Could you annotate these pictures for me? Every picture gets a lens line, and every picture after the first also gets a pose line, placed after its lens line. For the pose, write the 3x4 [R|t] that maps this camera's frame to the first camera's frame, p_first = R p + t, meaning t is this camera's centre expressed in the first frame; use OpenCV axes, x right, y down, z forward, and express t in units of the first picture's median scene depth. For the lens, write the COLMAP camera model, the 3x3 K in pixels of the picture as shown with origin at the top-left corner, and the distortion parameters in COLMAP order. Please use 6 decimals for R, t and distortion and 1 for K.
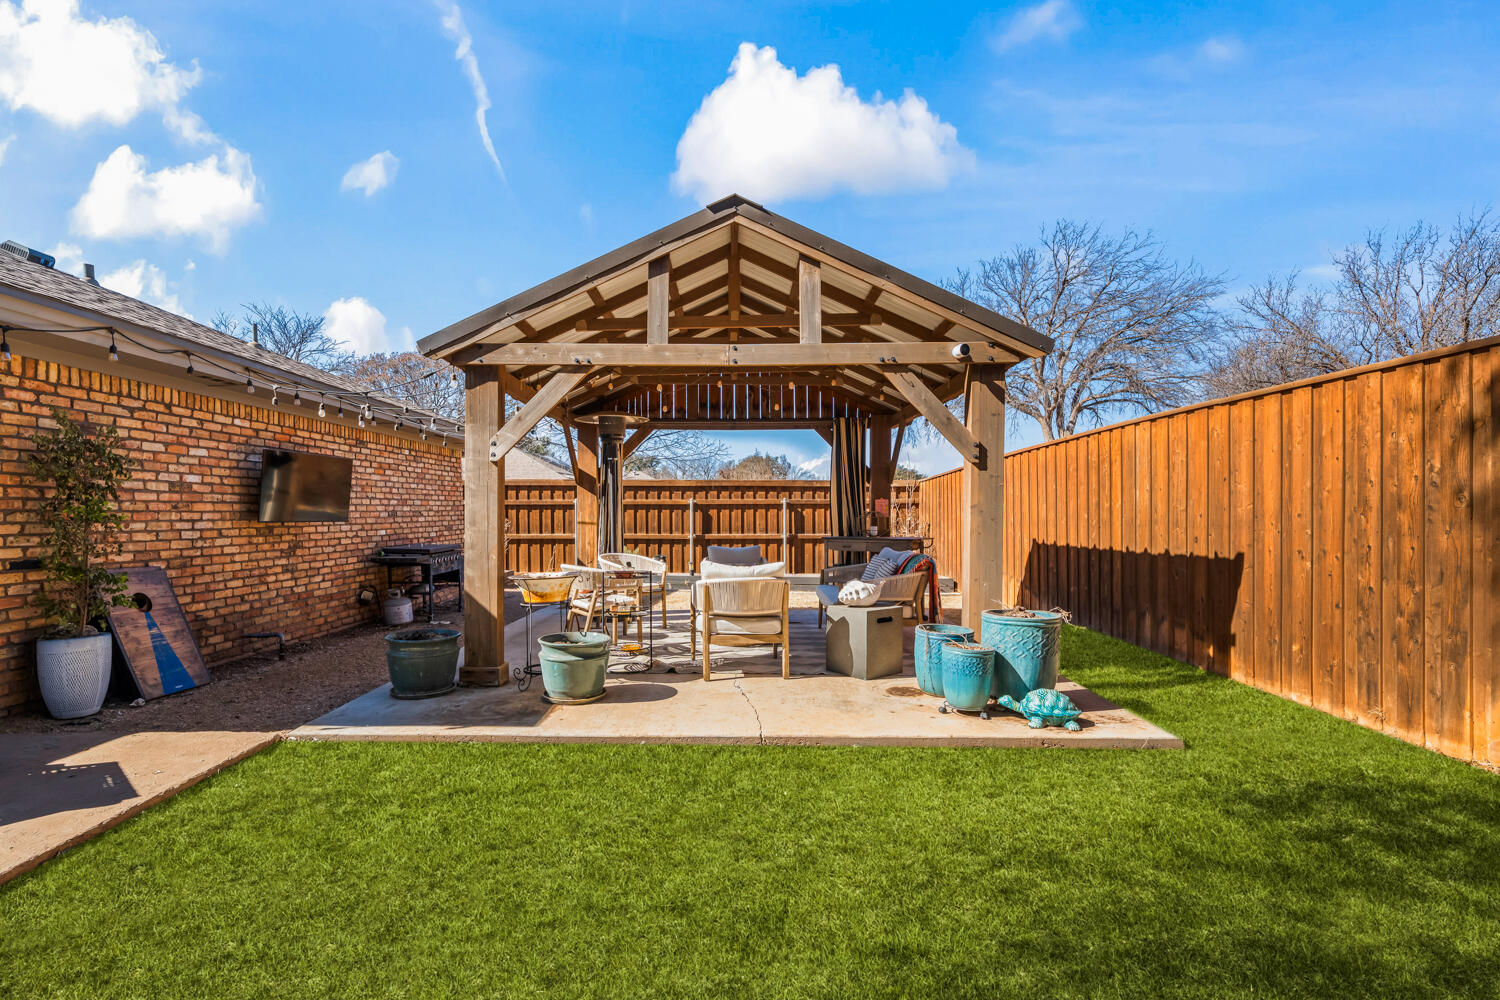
lens RADIAL K [[694.9, 0, 724.7], [0, 694.9, 528.6], [0, 0, 1]] dist [-0.002348, -0.000590]
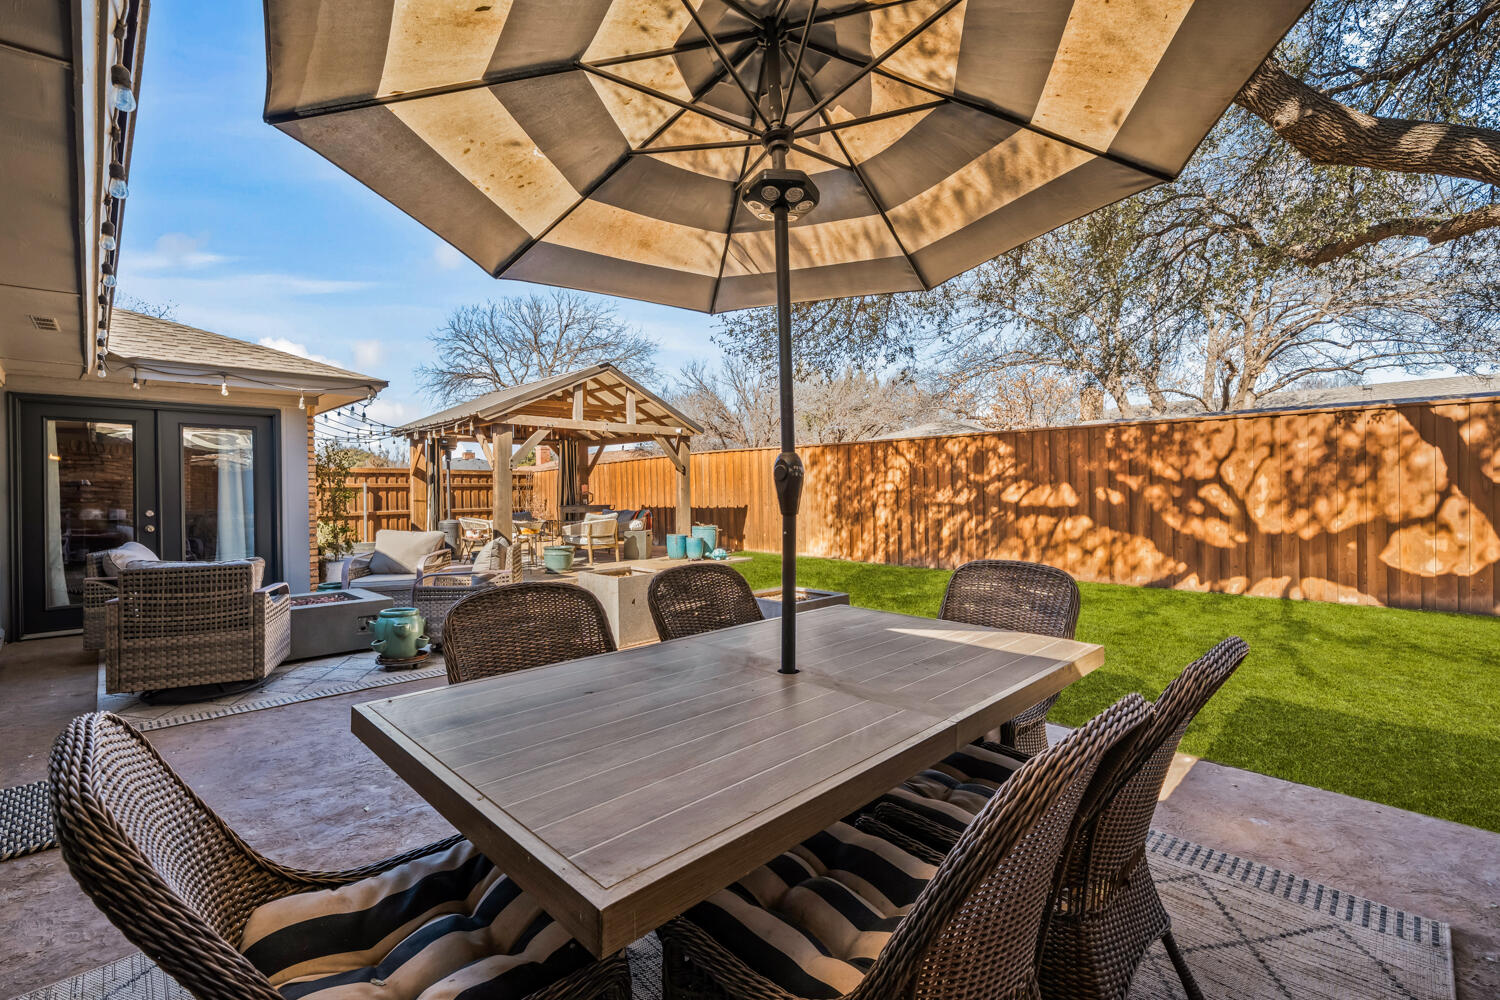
lens RADIAL K [[645.1, 0, 747.3], [0, 645.1, 495.2], [0, 0, 1]] dist [0.002480, -0.000573]
pose [[0.686657, -0.011200, 0.726895, -0.703780], [0.025317, 0.999643, -0.008513, 0.010638], [-0.726541, 0.024248, 0.686696, -0.488740]]
